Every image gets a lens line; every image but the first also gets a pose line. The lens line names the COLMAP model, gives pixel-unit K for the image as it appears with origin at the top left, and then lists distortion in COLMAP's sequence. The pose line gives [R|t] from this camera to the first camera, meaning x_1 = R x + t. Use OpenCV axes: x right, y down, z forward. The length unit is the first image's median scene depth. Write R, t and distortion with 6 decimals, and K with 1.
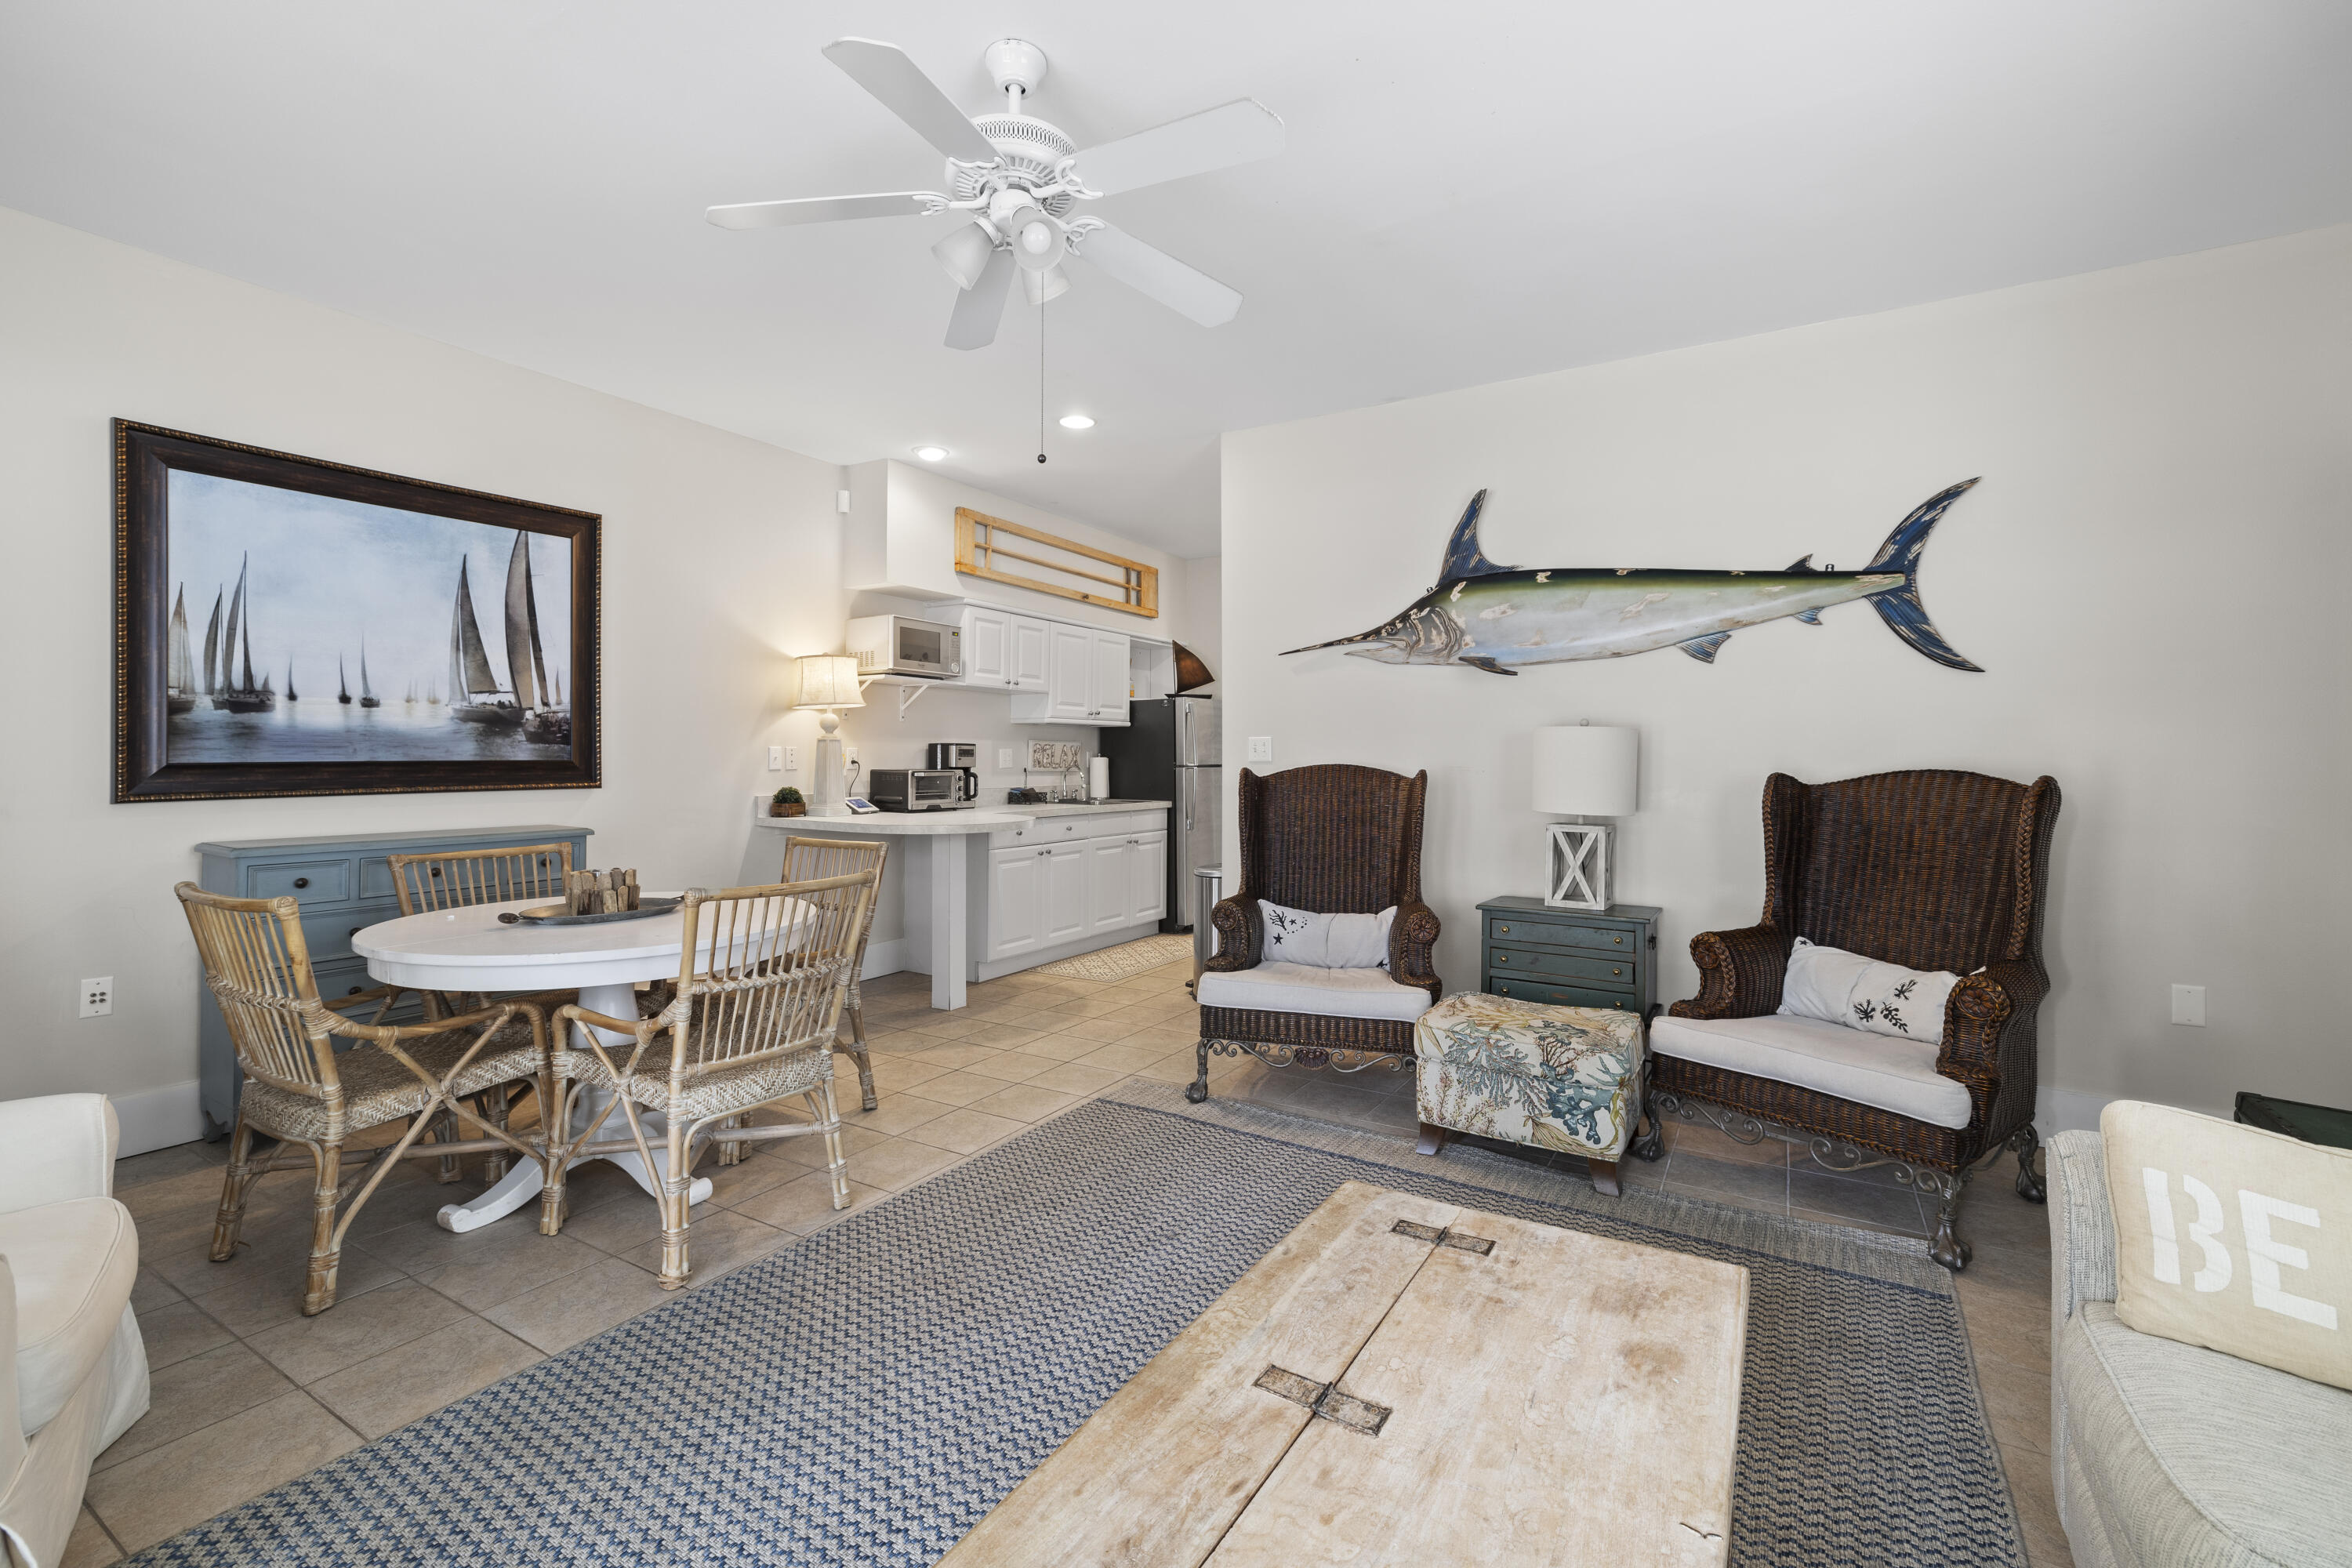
lens RADIAL K [[1002.0, 0, 1183.9], [0, 1002.0, 759.9], [0, 0, 1]] dist [0.000810, -0.000007]
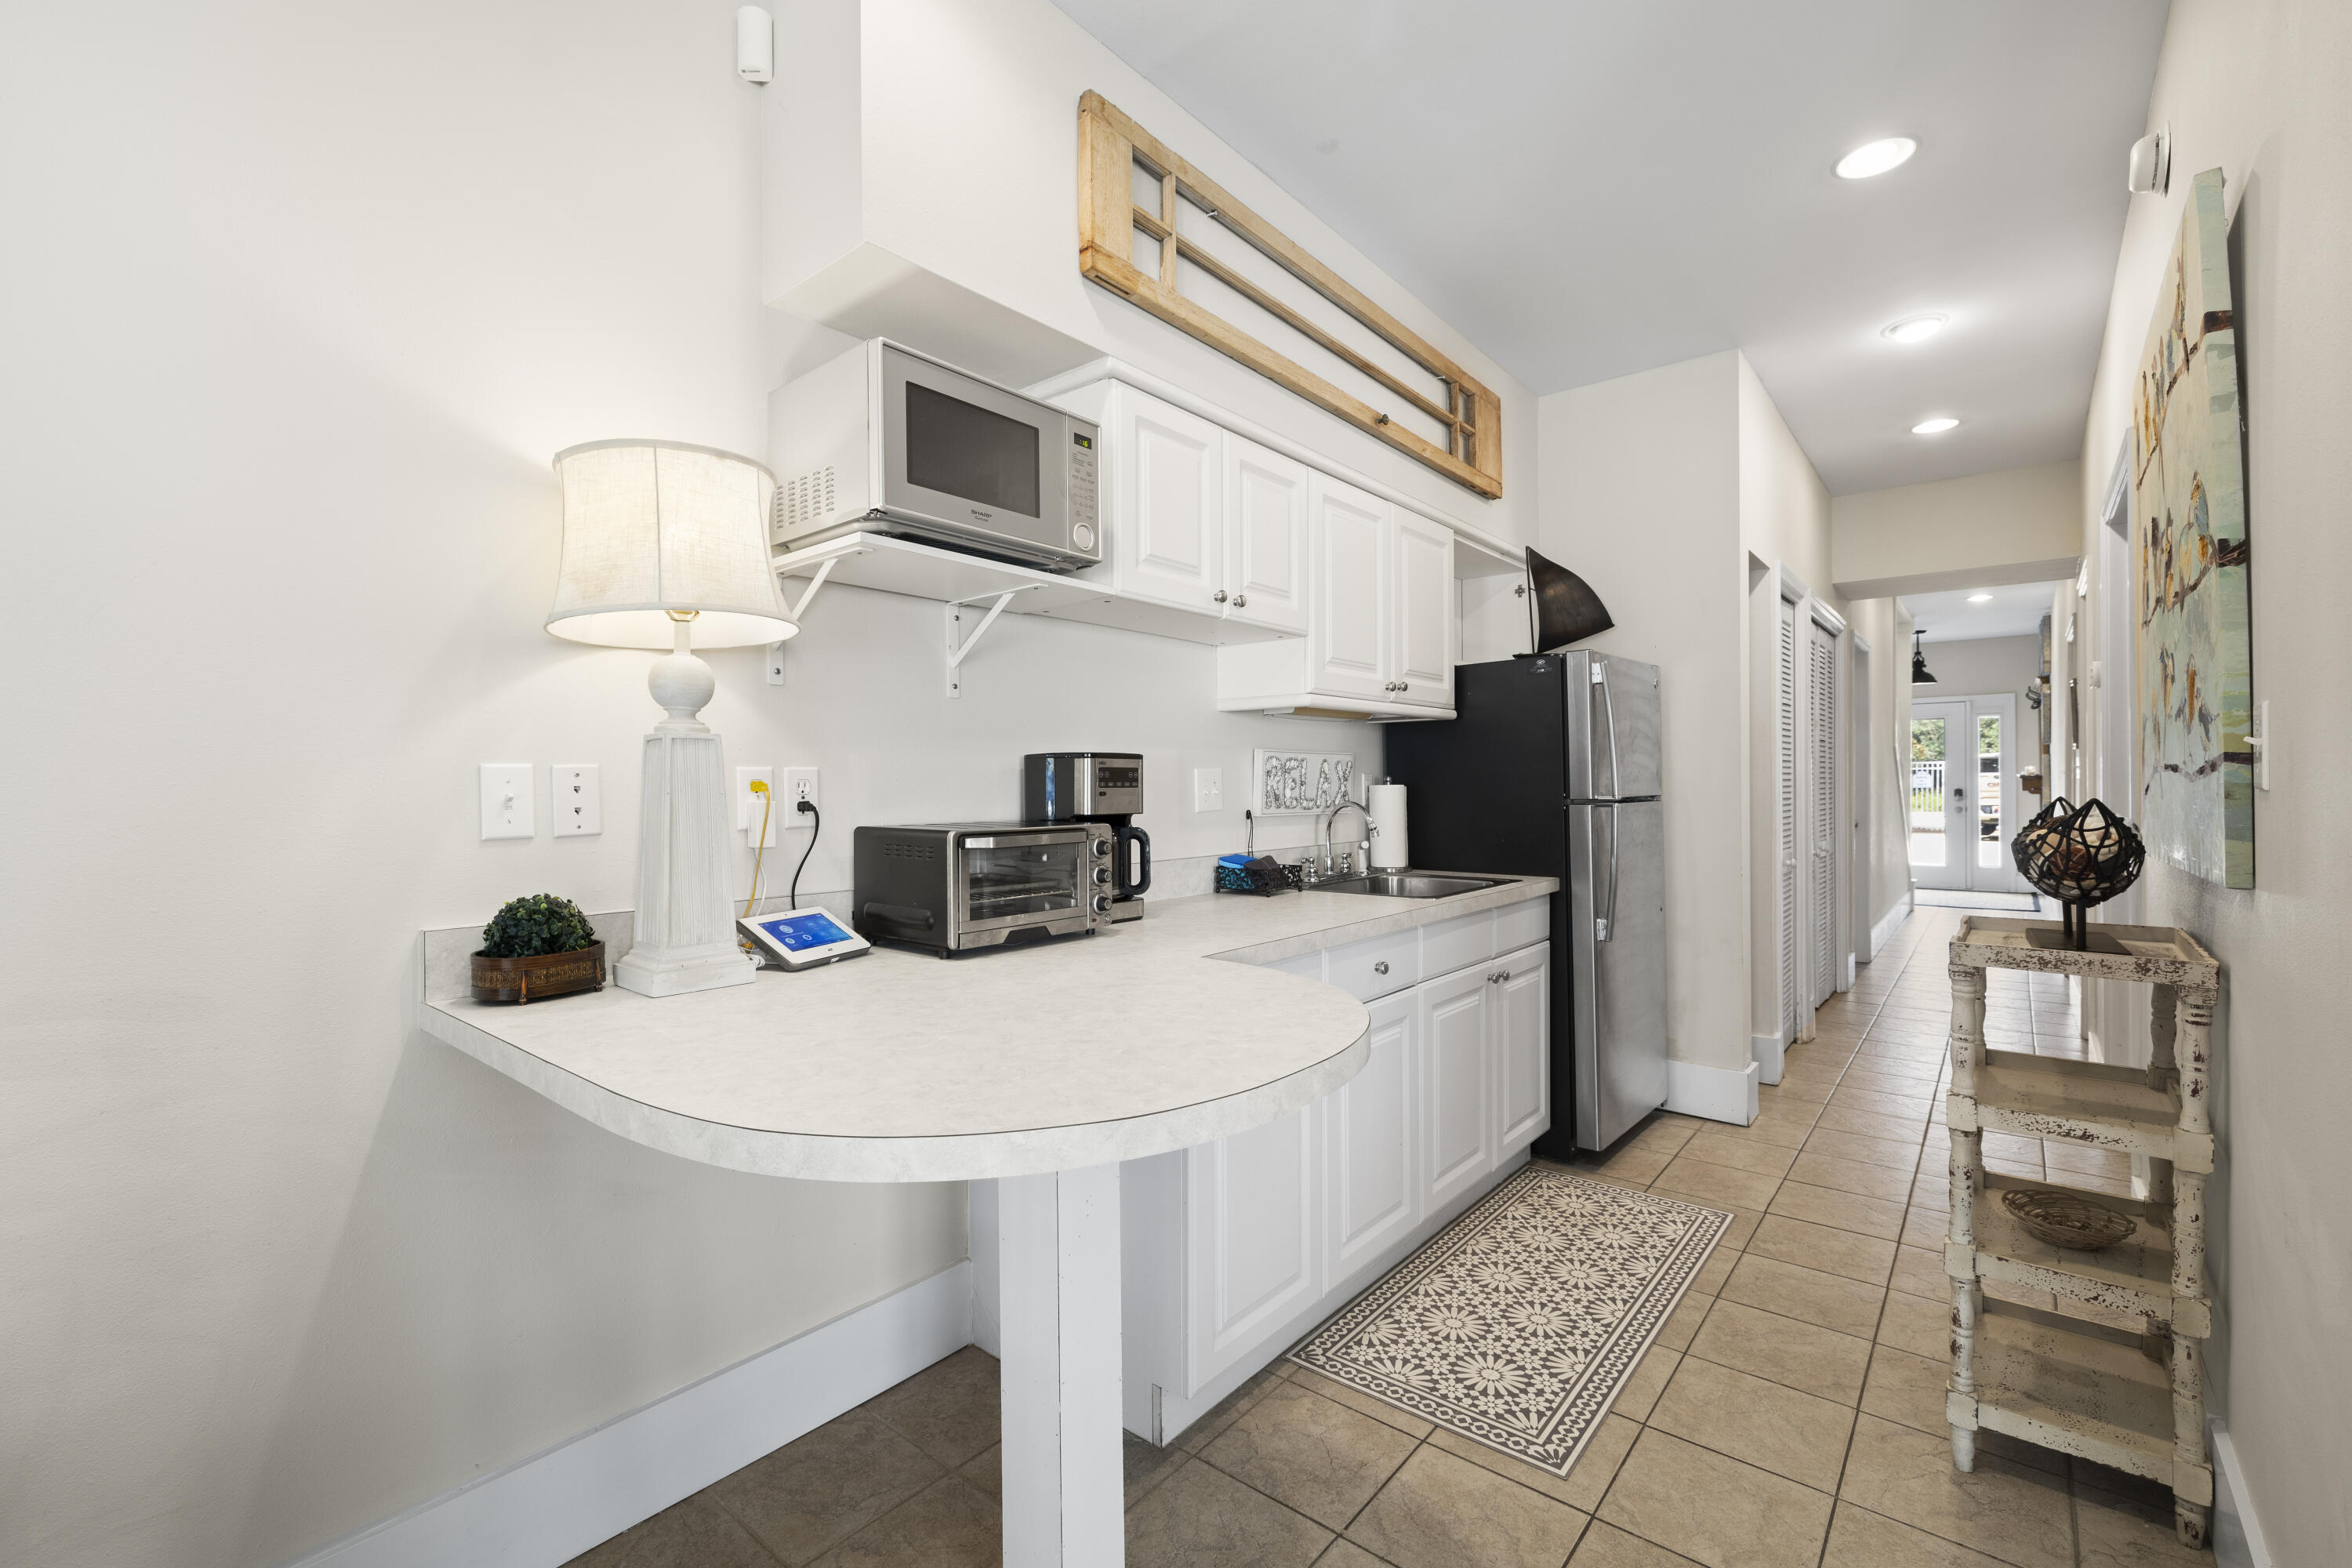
lens RADIAL K [[1002.0, 0, 1178.8], [0, 1002.0, 789.5], [0, 0, 1]] dist [0.000810, -0.000007]
pose [[0.986713, -0.013393, -0.161920, -0.130230], [0.013863, 0.999902, 0.001775, -0.002738], [0.161880, -0.003996, 0.986802, 0.615052]]
